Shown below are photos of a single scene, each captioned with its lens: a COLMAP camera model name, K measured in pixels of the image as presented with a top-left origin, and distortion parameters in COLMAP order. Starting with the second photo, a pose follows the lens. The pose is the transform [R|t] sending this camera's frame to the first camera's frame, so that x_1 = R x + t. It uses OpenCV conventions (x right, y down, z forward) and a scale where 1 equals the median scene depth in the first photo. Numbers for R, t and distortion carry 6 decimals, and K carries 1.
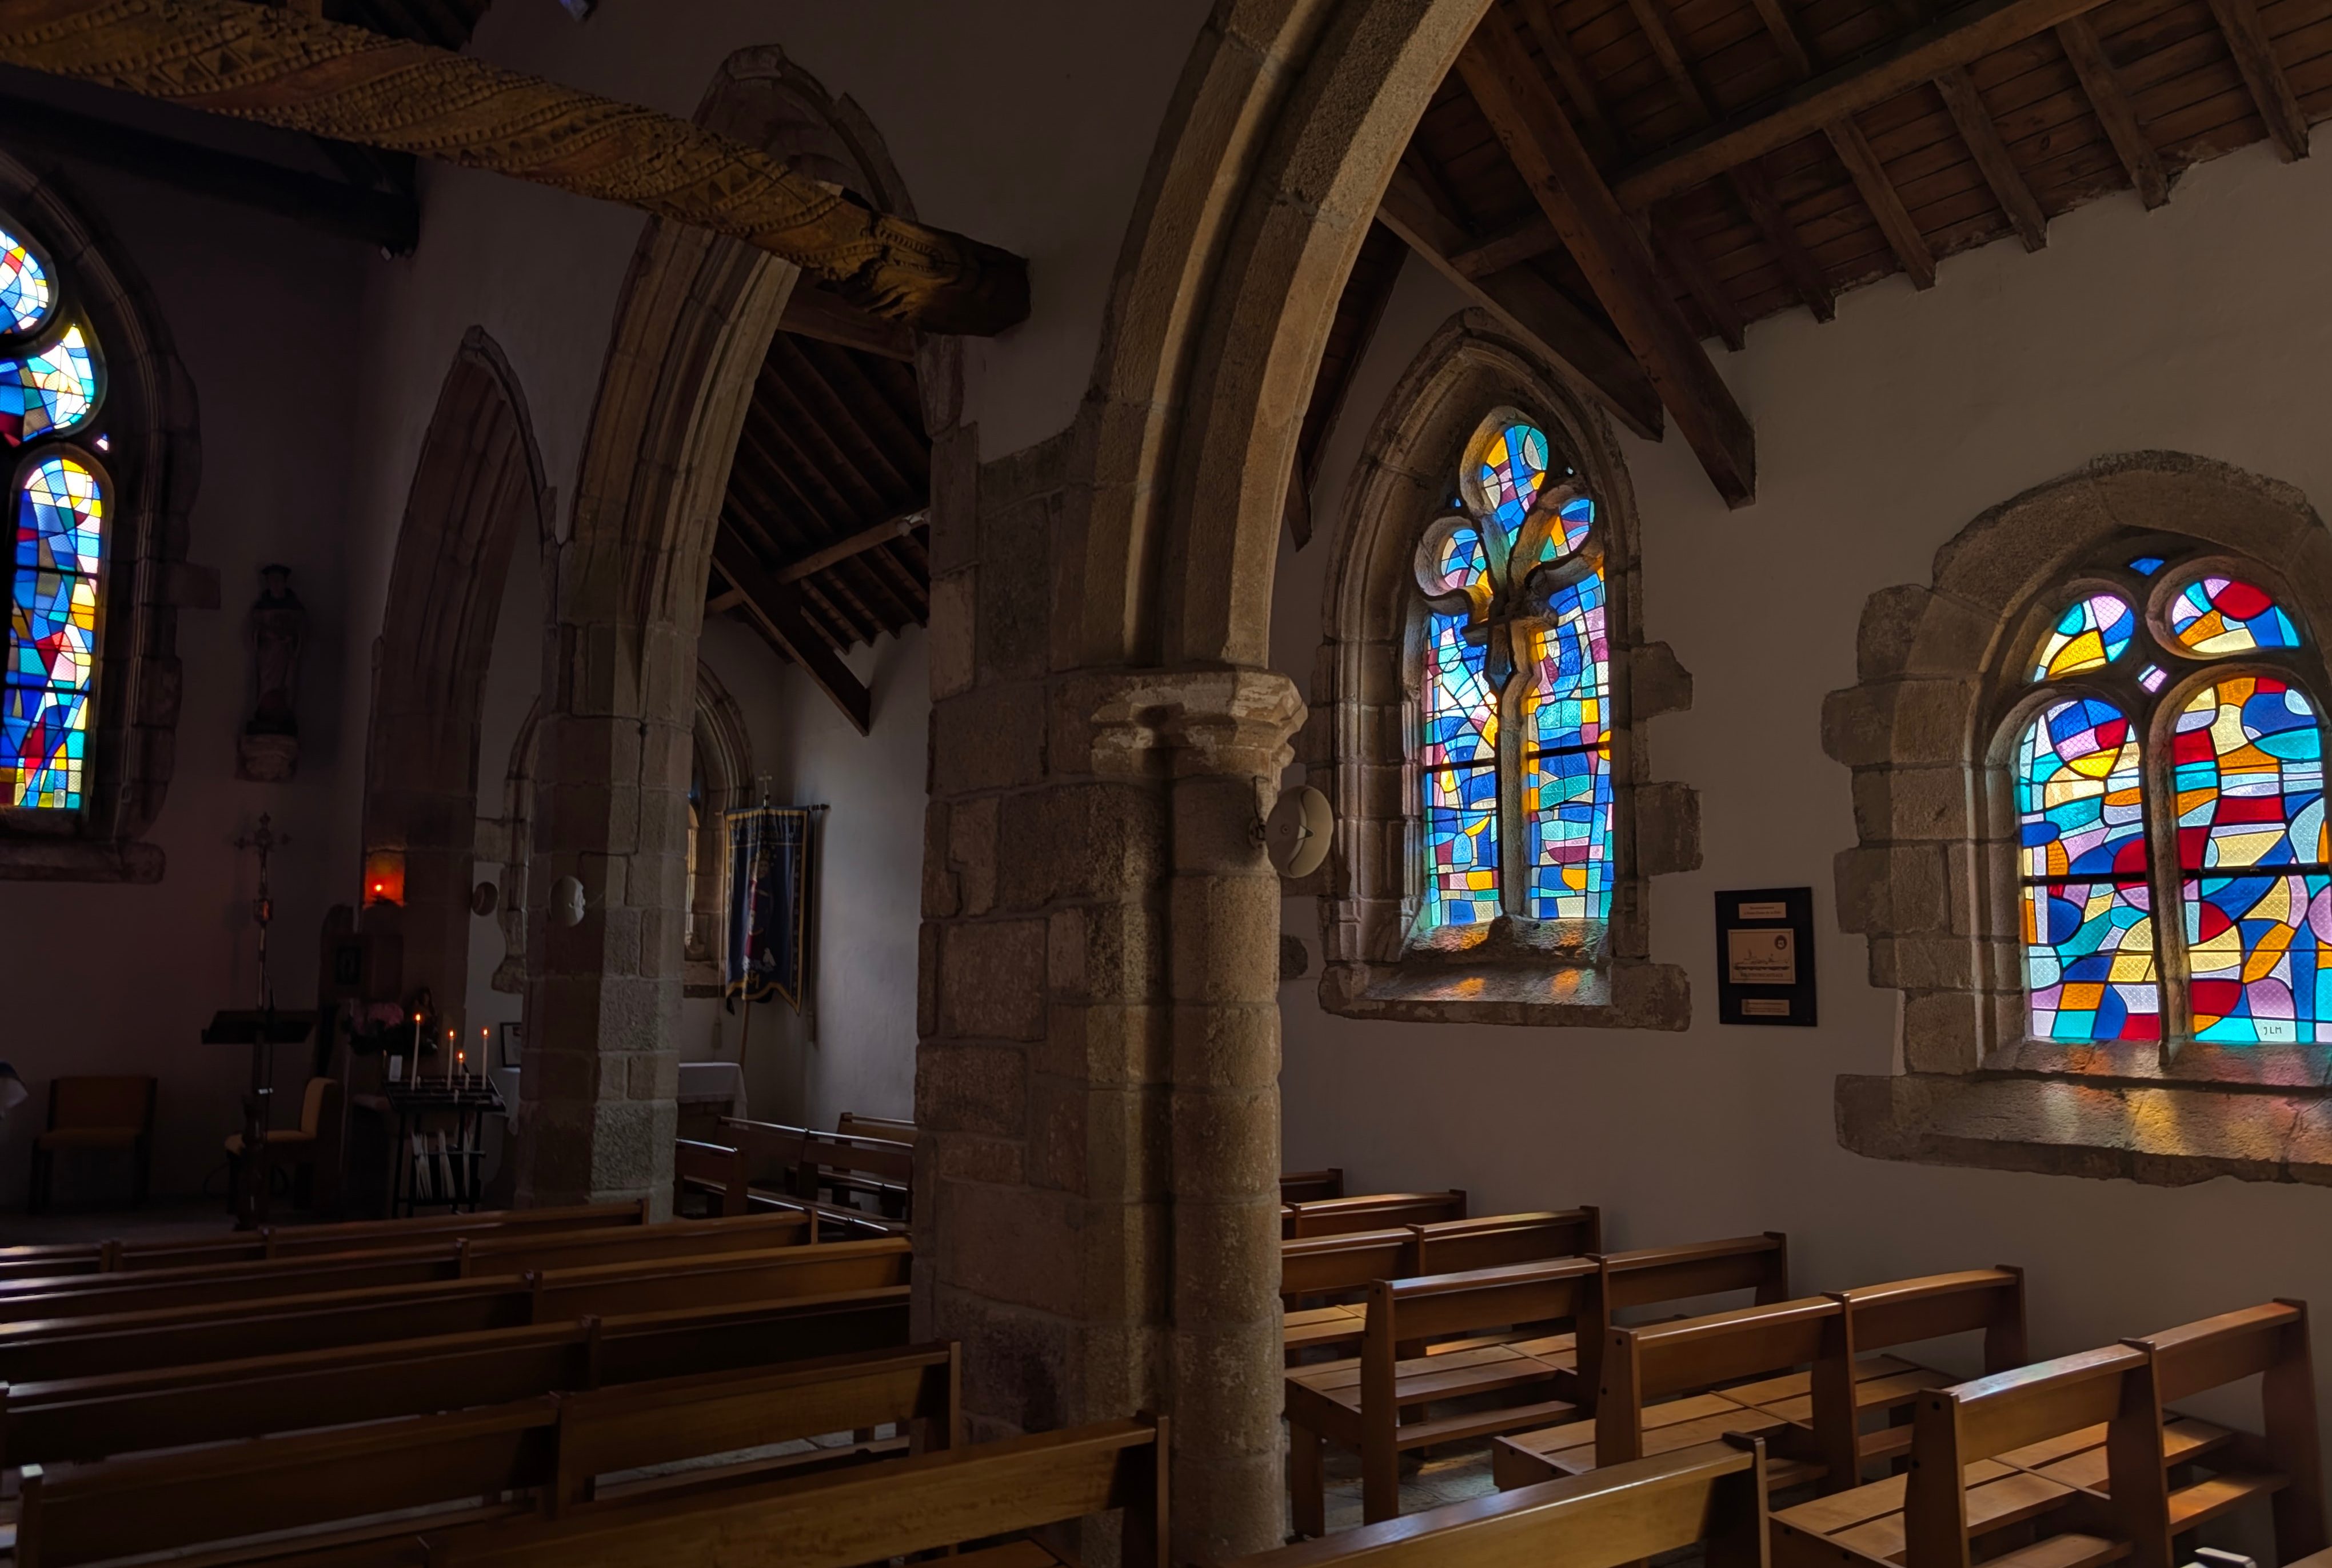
lens RADIAL K [[1732.0, 0, 1166.0], [0, 1732.0, 784.0], [0, 0, 1]] dist [0.001427, 0.000561]
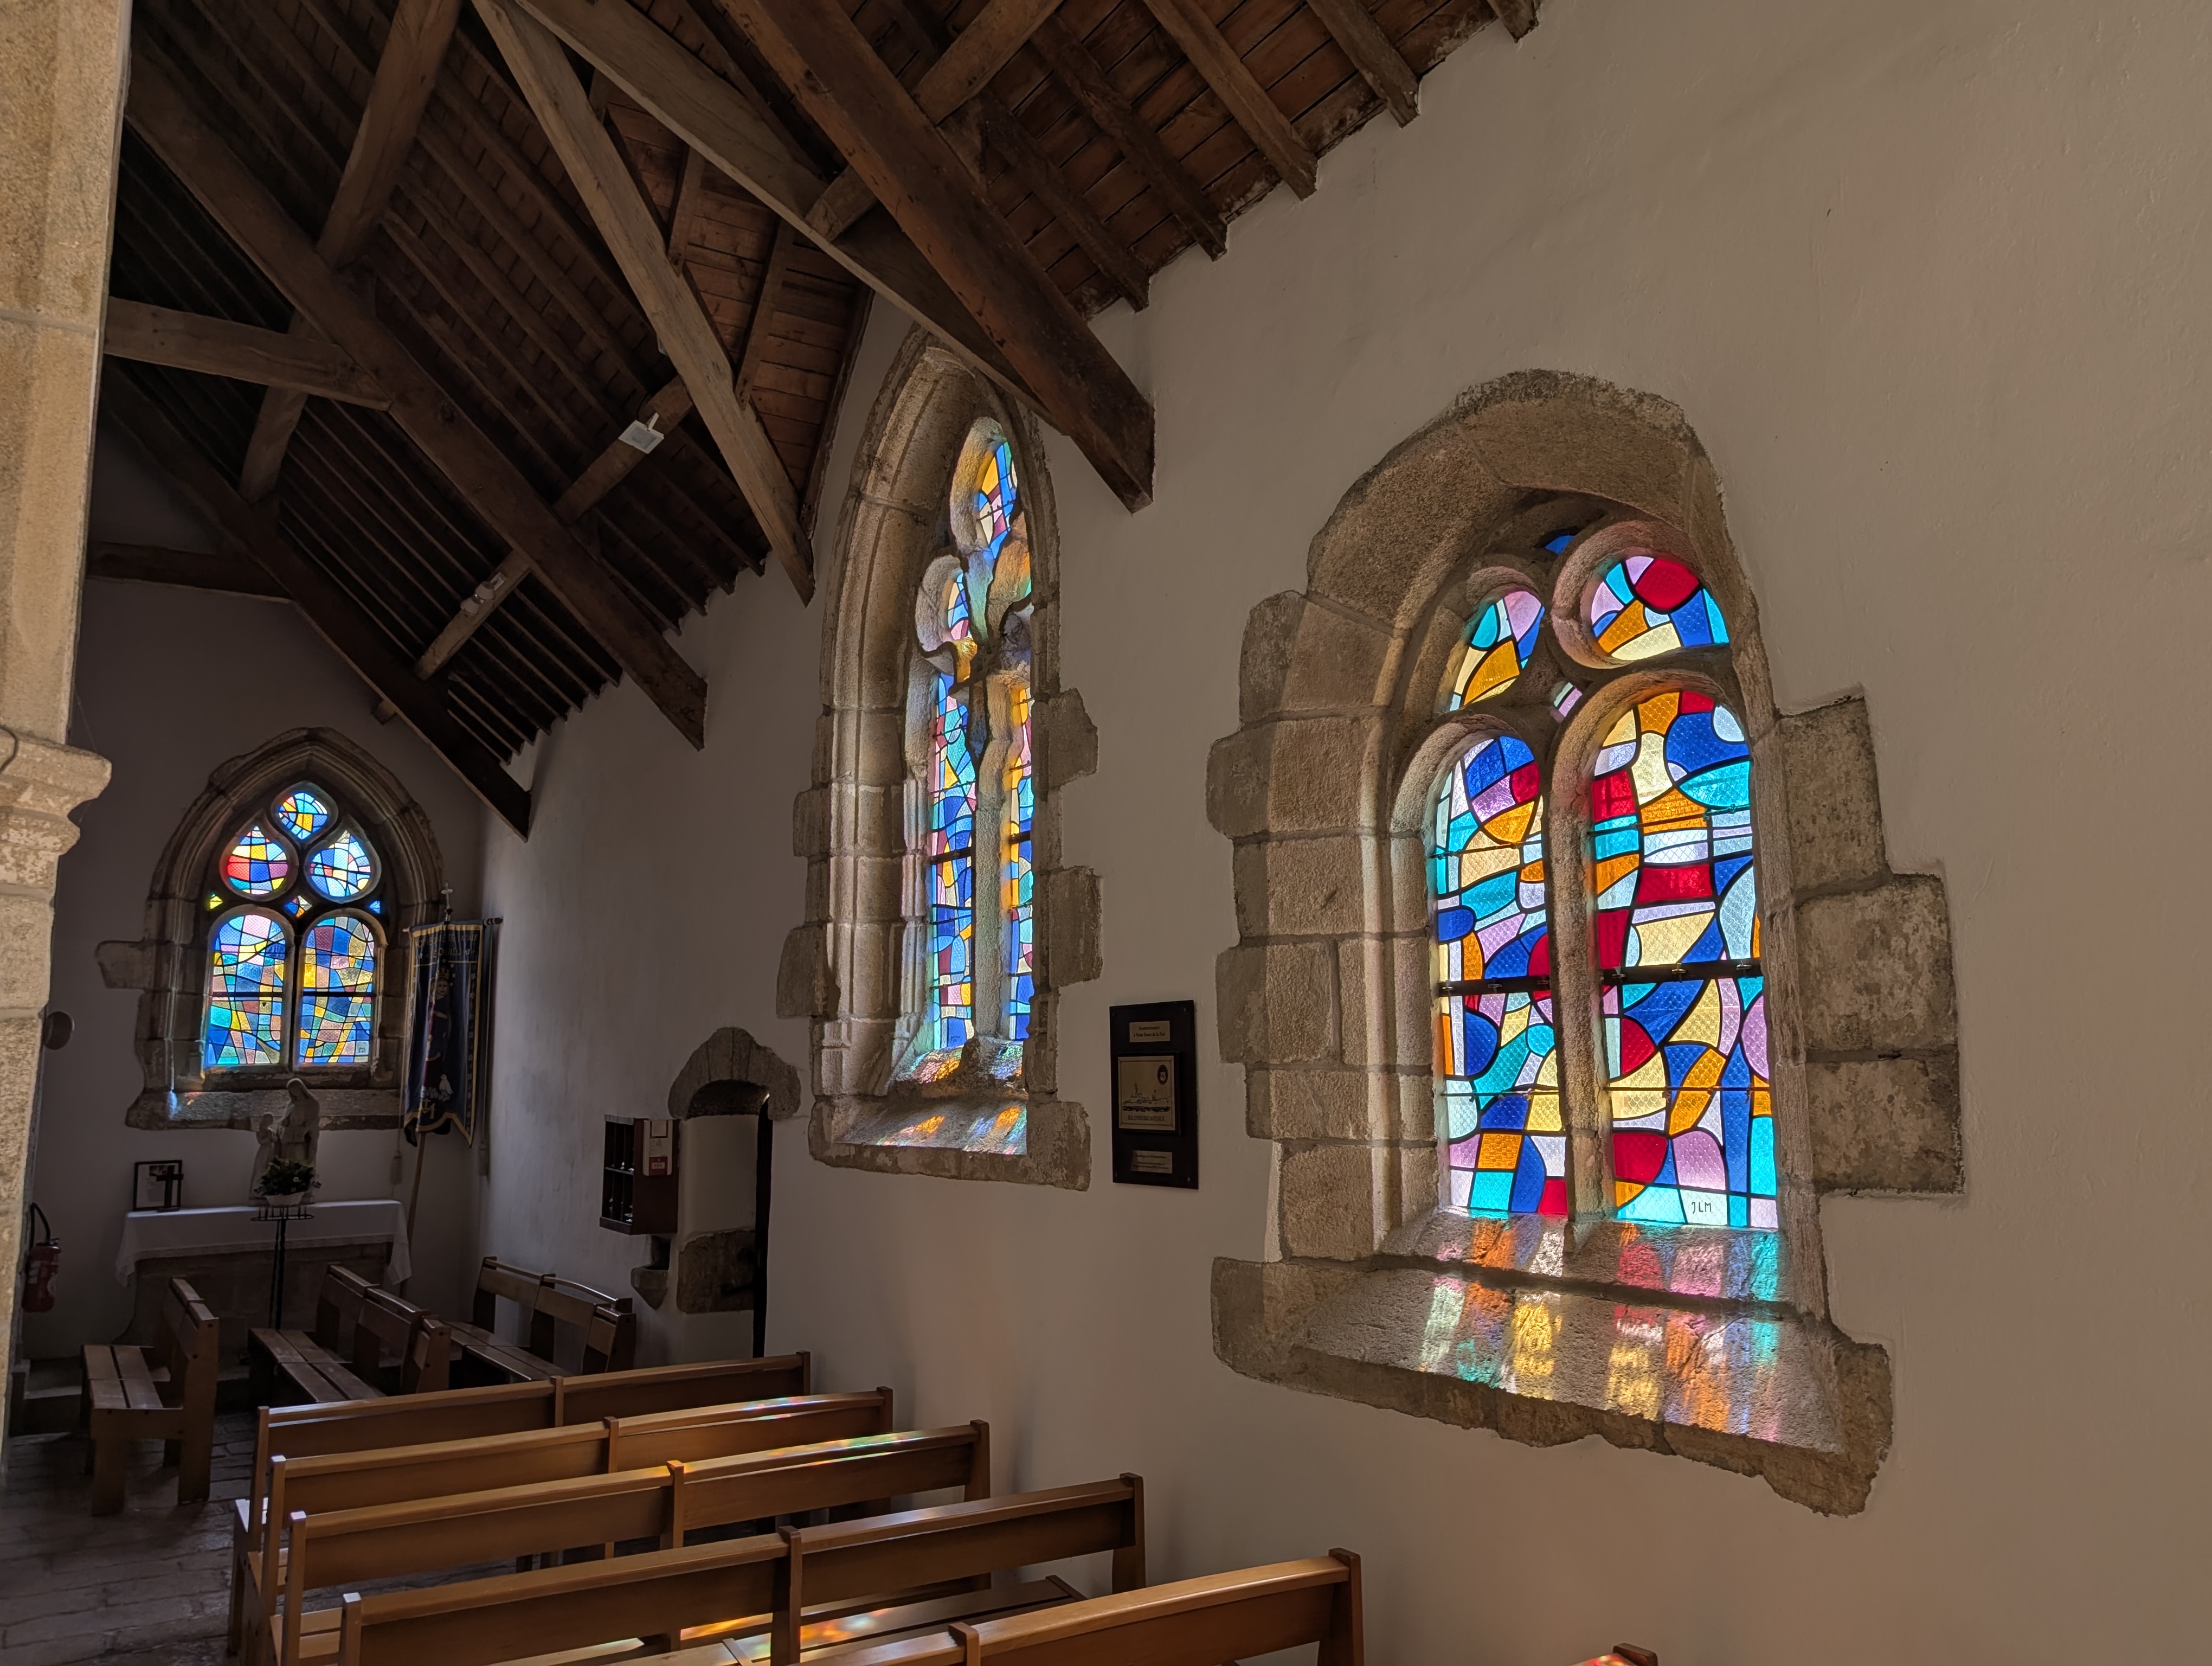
lens RADIAL K [[1666.0, 0, 1106.0], [0, 1666.0, 833.0], [0, 0, 1]] dist [0.029105, -0.024695]
pose [[0.997218, -0.023631, -0.070693, 0.403599], [0.021084, 0.999109, -0.036563, 0.013121], [0.071494, 0.034971, 0.996828, 0.289312]]
